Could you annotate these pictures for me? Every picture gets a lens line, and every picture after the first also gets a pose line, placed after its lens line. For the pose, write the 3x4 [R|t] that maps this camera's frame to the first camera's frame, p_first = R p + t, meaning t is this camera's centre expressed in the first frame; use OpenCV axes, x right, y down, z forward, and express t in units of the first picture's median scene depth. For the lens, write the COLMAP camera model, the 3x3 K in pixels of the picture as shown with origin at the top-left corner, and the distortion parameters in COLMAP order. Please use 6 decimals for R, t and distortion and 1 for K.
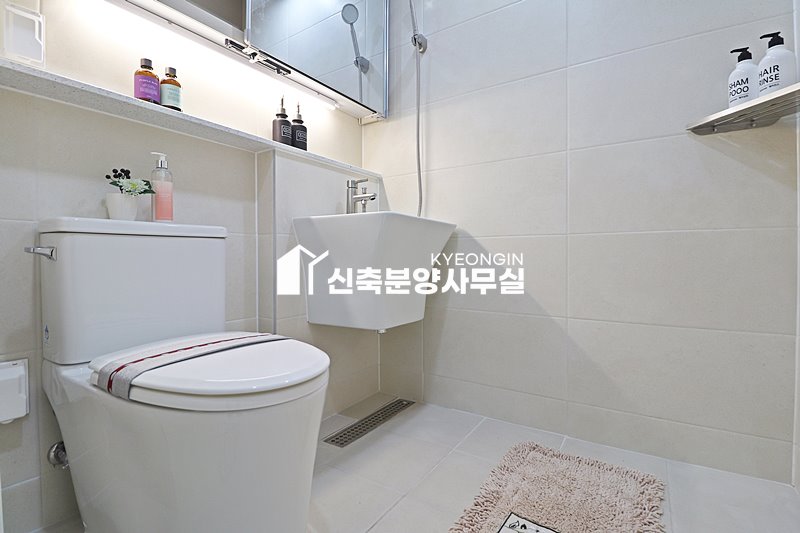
lens RADIAL K [[368.2, 0, 399.7], [0, 368.2, 258.7], [0, 0, 1]] dist [-0.002775, -0.011439]
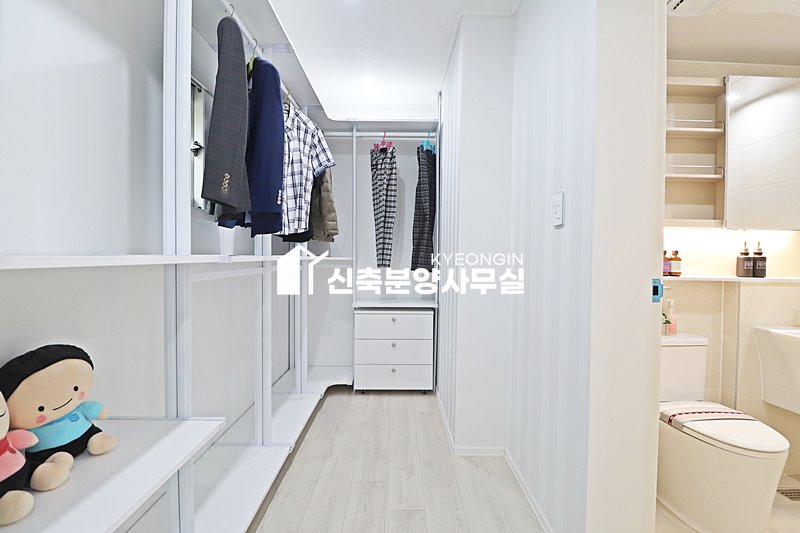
lens RADIAL K [[368.2, 0, 399.7], [0, 368.2, 258.7], [0, 0, 1]] dist [-0.002775, -0.011439]
pose [[0.559387, 0.023750, -0.828566, 0.112551], [-0.016351, 0.999711, 0.017616, -0.393710], [0.828745, 0.003693, 0.559614, -0.979332]]
